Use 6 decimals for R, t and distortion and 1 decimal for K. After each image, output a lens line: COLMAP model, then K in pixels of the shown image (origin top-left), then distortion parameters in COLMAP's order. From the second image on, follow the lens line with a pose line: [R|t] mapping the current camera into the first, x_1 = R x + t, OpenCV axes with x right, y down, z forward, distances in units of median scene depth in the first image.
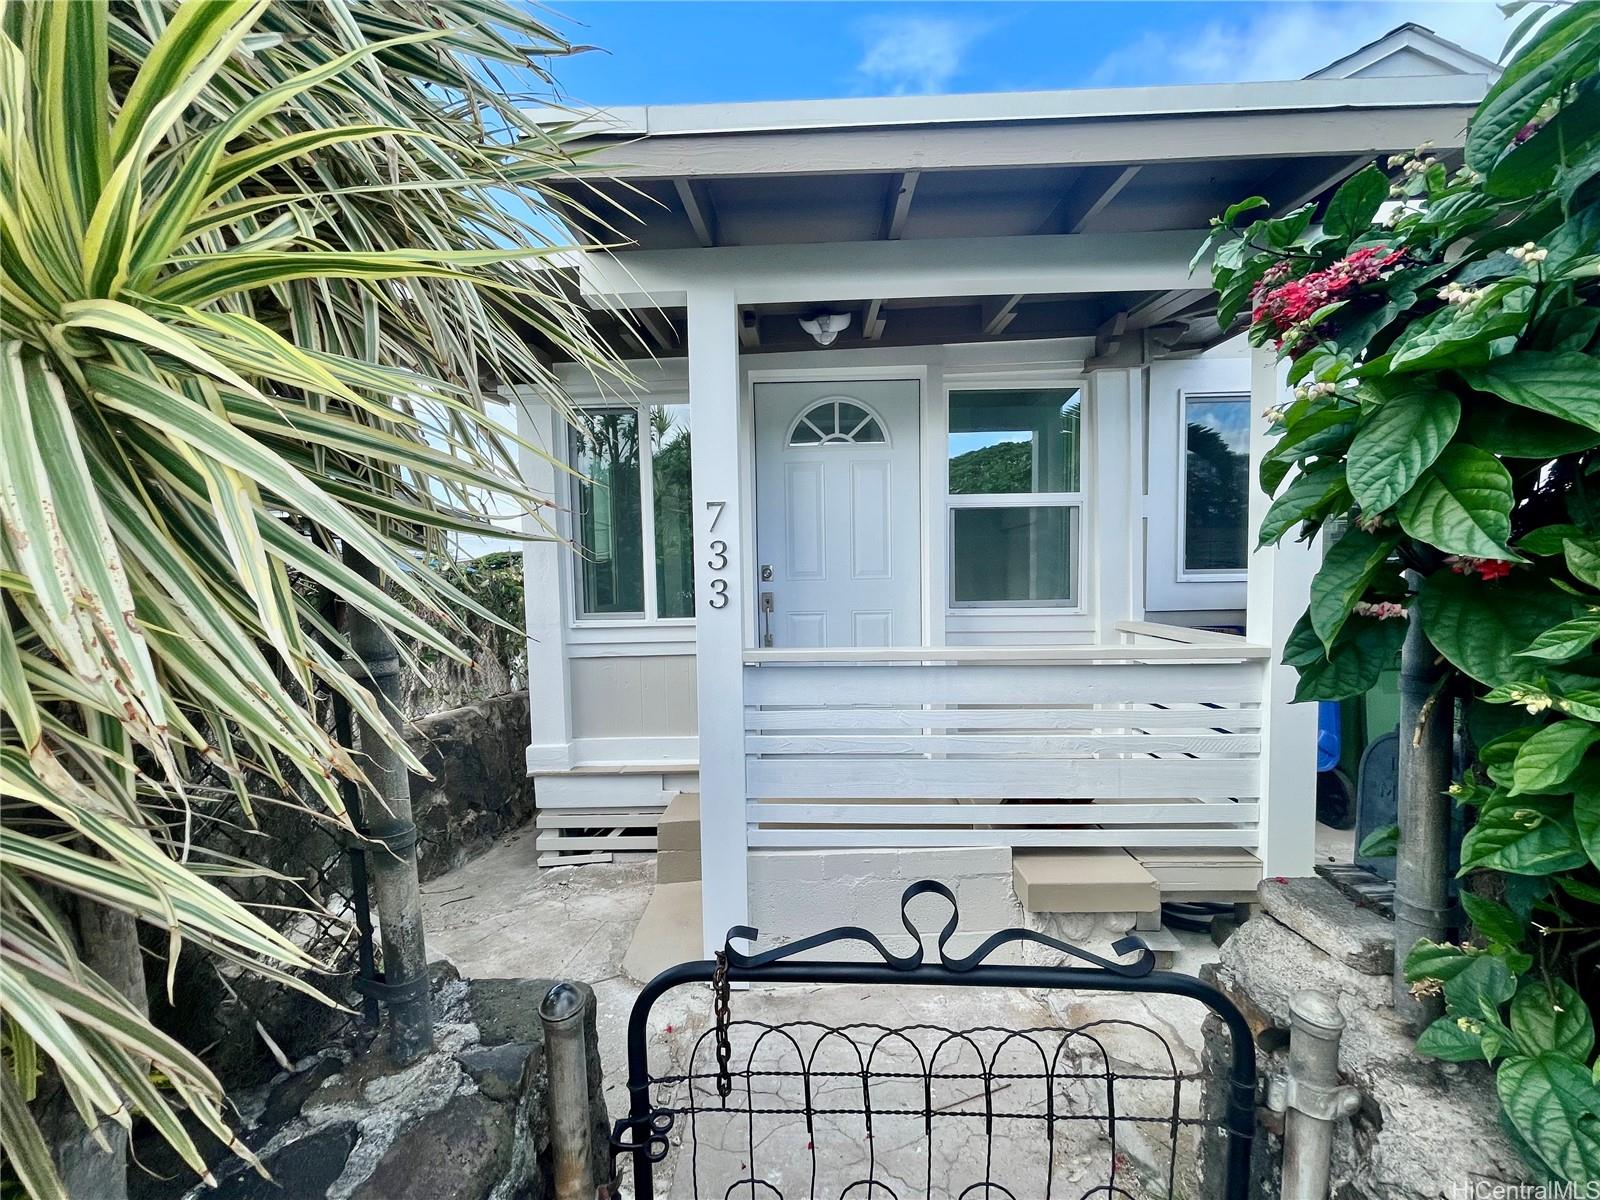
lens RADIAL K [[634.2, 0, 803.0], [0, 634.2, 611.0], [0, 0, 1]] dist [0.001089, 0.000076]
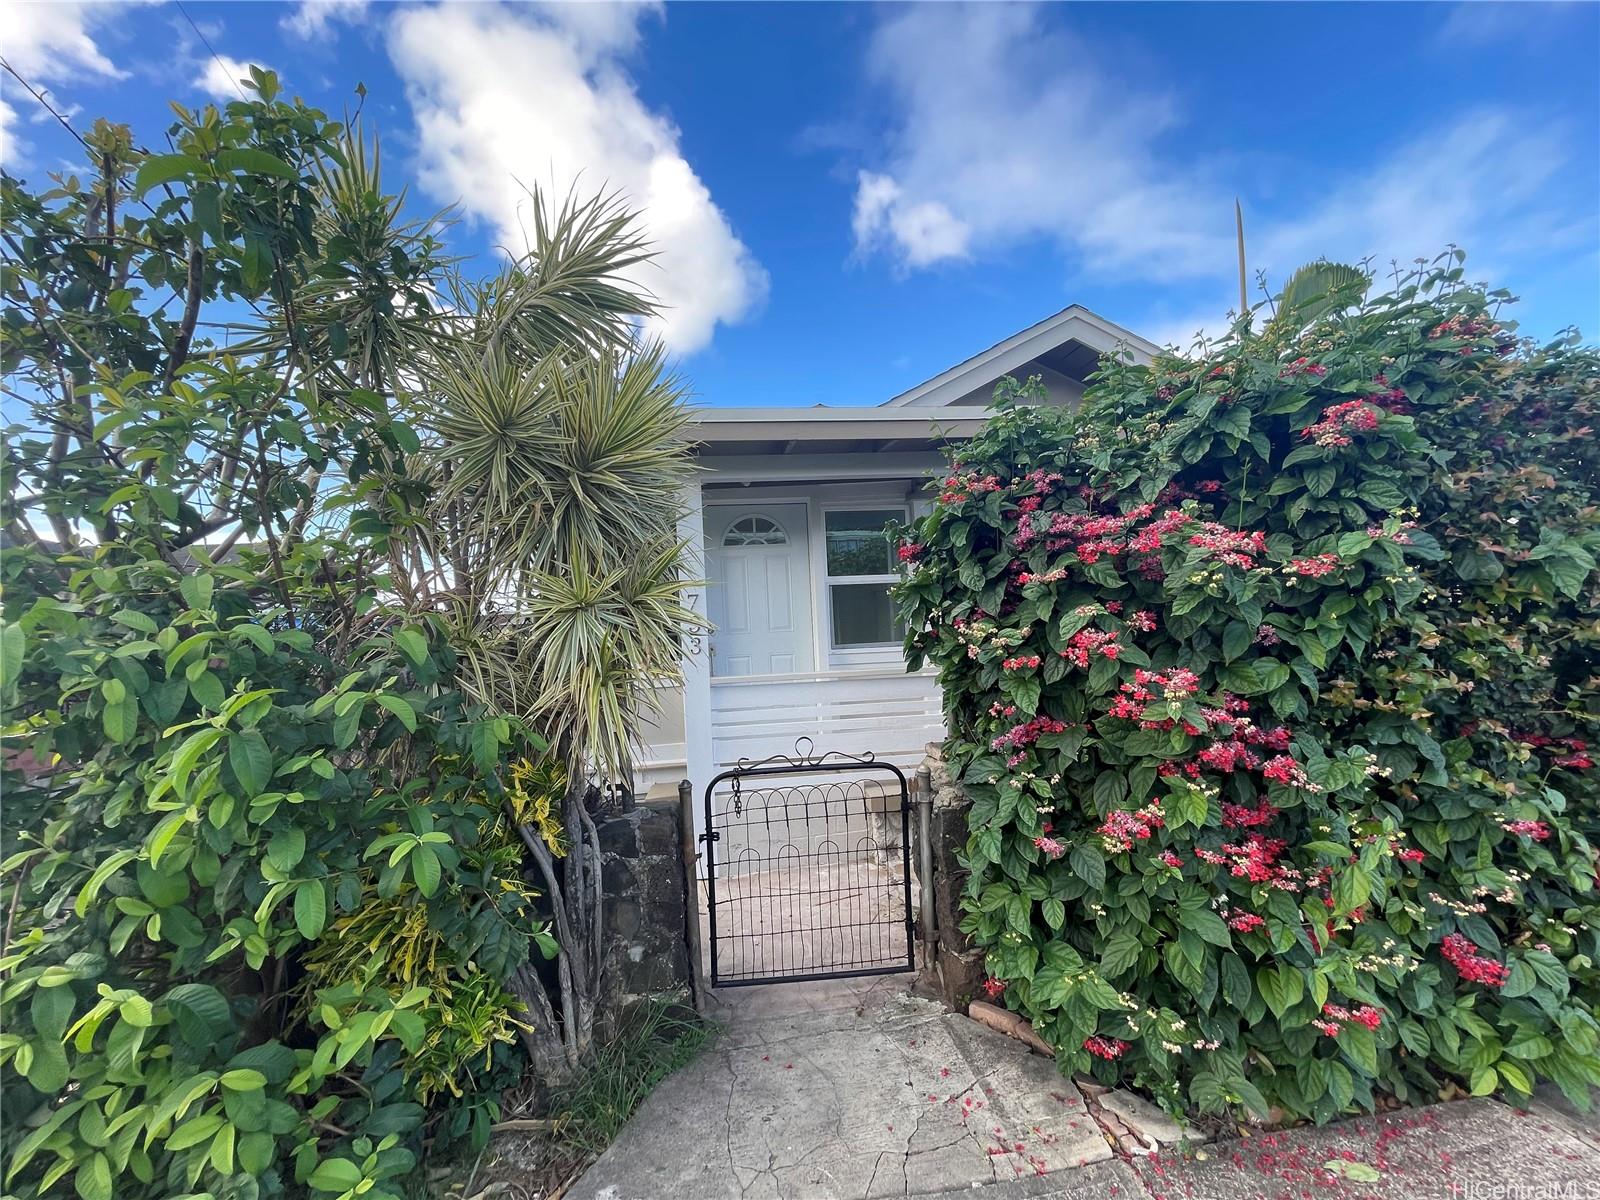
lens RADIAL K [[634.2, 0, 803.0], [0, 634.2, 611.0], [0, 0, 1]] dist [0.001089, 0.000076]
pose [[0.988548, -0.024935, 0.148830, -0.068063], [0.035660, 0.996921, -0.069829, 0.007831], [-0.146631, 0.074336, 0.986394, -0.575807]]
